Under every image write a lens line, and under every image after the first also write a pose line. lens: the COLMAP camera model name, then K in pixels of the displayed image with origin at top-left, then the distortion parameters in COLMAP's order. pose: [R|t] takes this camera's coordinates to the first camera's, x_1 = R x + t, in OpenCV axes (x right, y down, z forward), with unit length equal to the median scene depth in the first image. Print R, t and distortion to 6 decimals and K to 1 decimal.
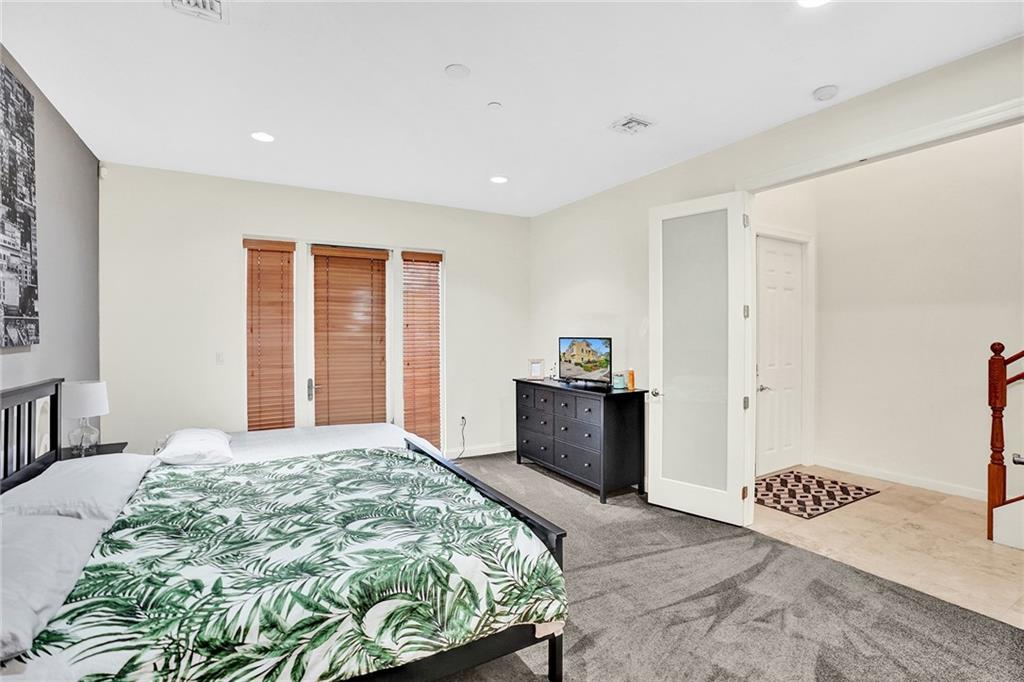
lens RADIAL K [[493.7, 0, 512.3], [0, 493.7, 338.9], [0, 0, 1]] dist [-0.059925, 0.022093]
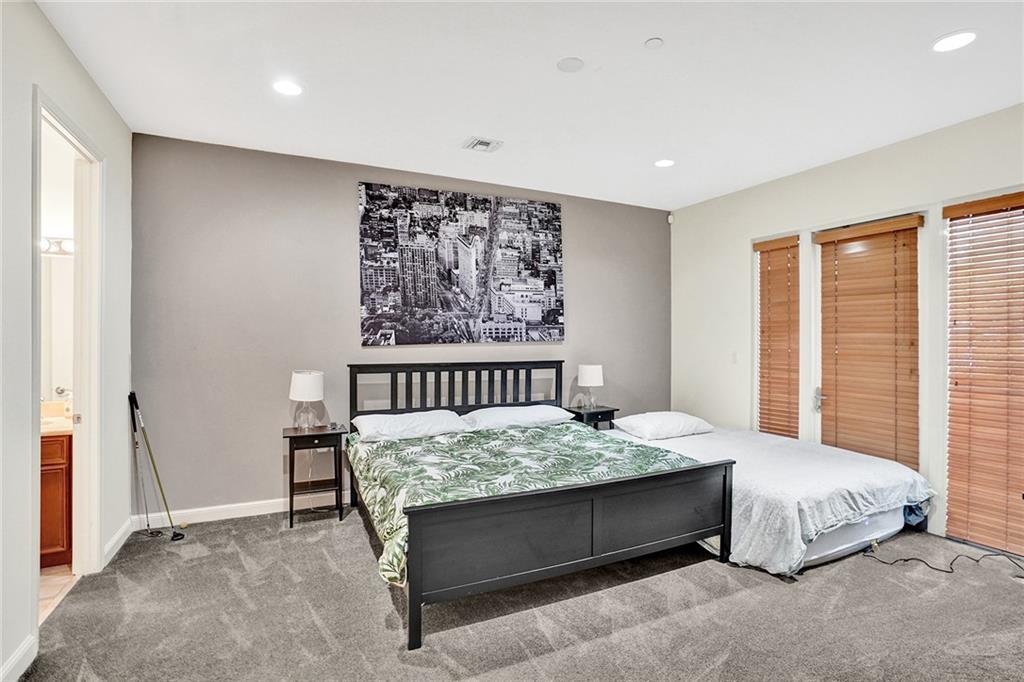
lens RADIAL K [[493.7, 0, 512.3], [0, 493.7, 338.9], [0, 0, 1]] dist [-0.059925, 0.022093]
pose [[-0.079211, 0.004523, -0.996848, 0.505787], [-0.012607, 0.999905, 0.005539, -0.002151], [0.996778, 0.013006, -0.079146, 0.559710]]
